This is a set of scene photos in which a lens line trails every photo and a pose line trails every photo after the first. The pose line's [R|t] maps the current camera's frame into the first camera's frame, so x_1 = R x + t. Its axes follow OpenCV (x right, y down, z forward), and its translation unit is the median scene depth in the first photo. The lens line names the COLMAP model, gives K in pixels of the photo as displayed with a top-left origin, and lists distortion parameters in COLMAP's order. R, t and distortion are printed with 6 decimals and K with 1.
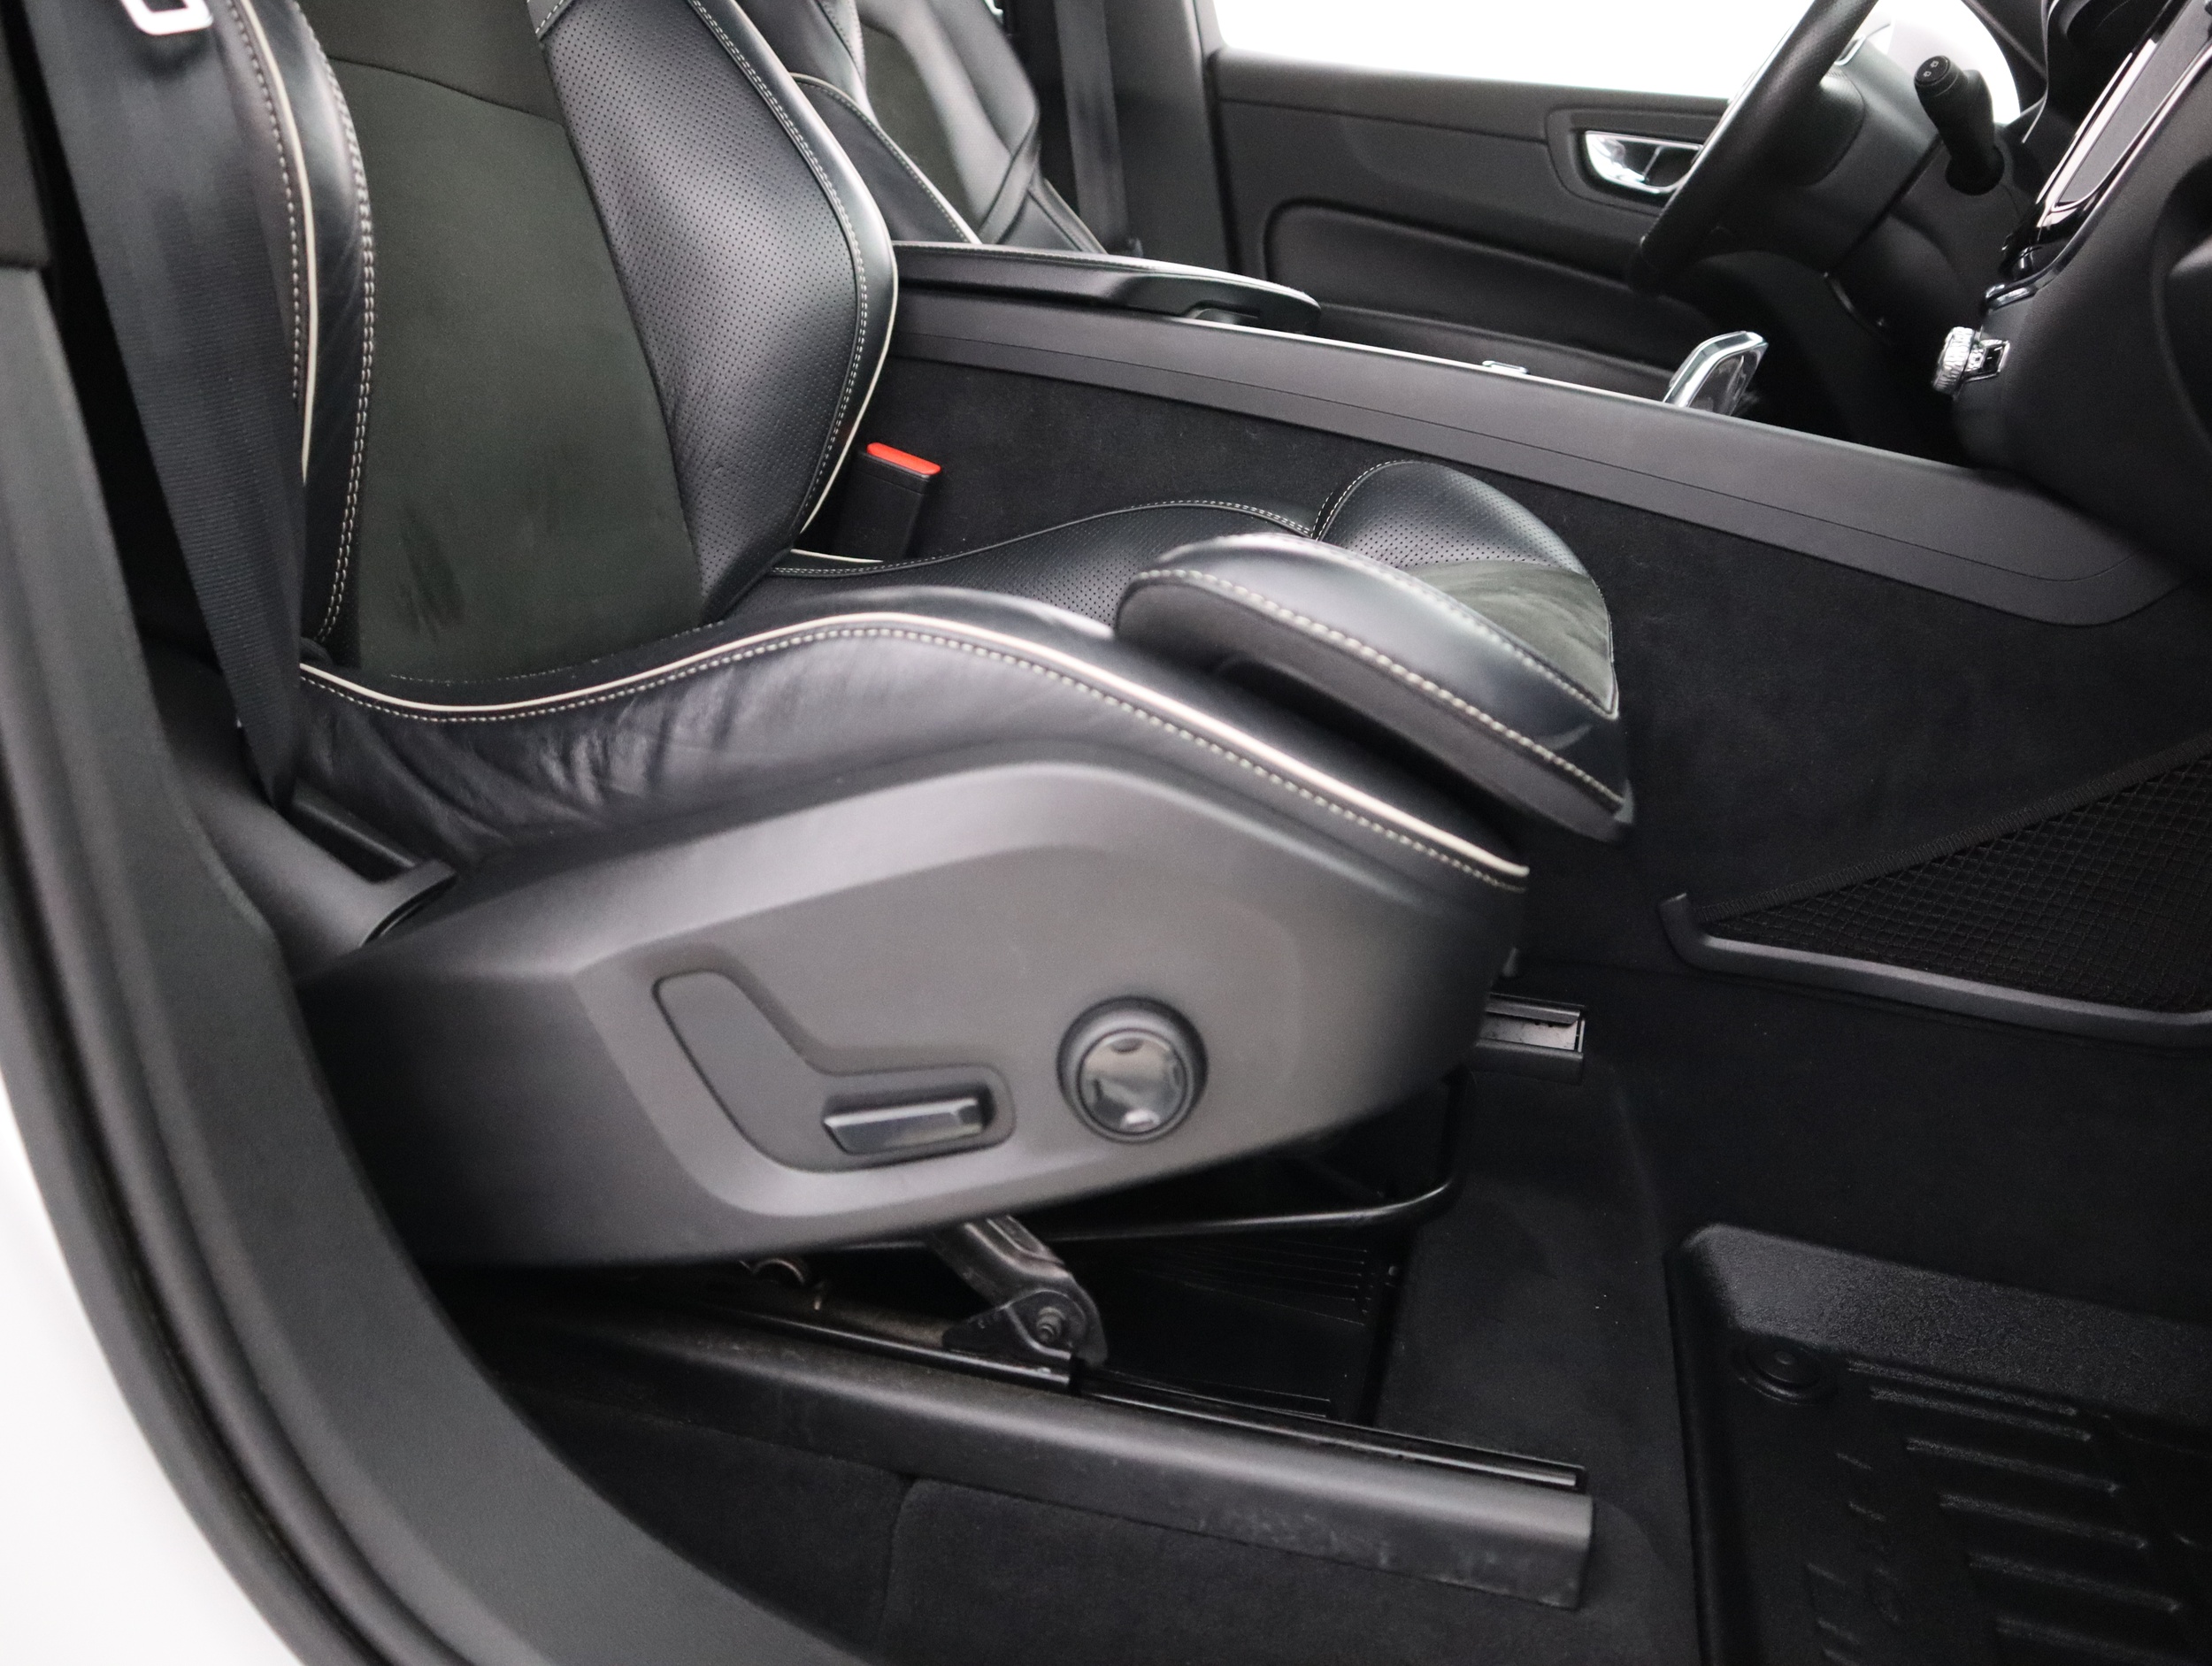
lens RADIAL K [[1855.8, 0, 1106.0], [0, 1855.8, 833.0], [0, 0, 1]] dist [-0.067172, 0.010045]
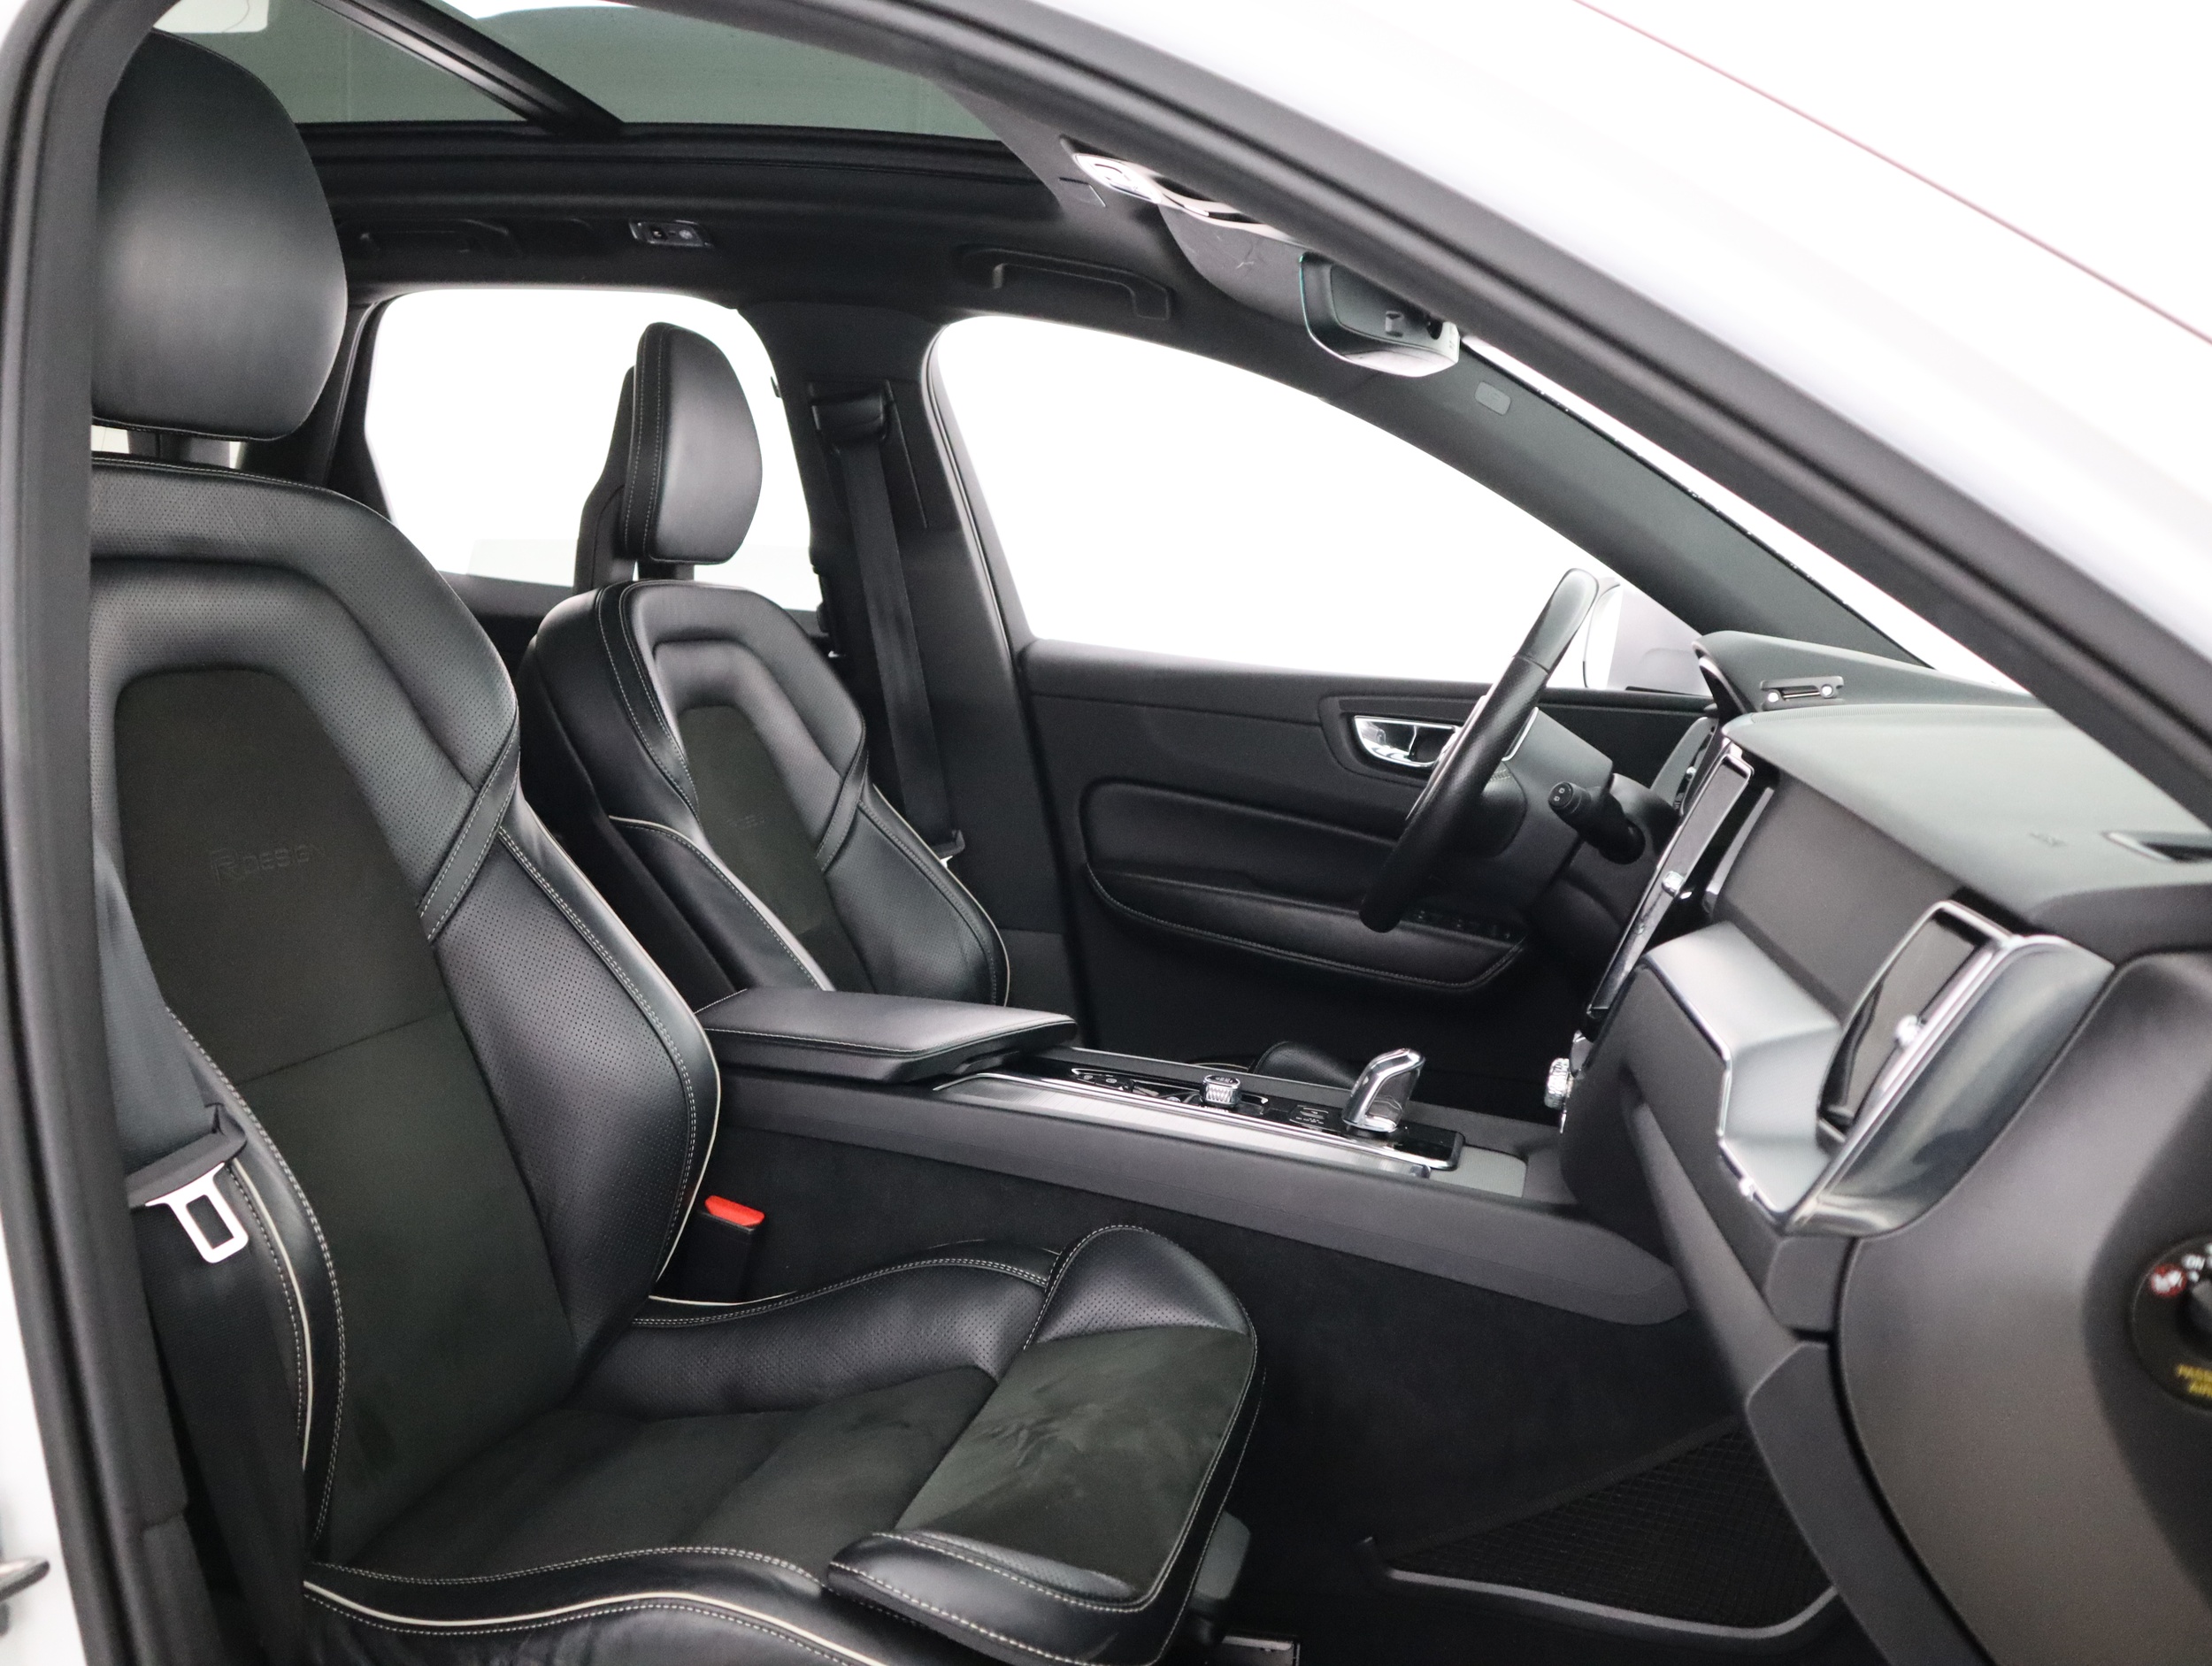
lens RADIAL K [[2131.6, 0, 1106.0], [0, 2131.6, 833.0], [0, 0, 1]] dist [-0.050954, 0.079221]
pose [[0.997675, -0.063382, 0.025057, 0.123083], [0.066152, 0.989019, -0.132159, -0.251074], [-0.016405, 0.133509, 0.990912, -0.467051]]
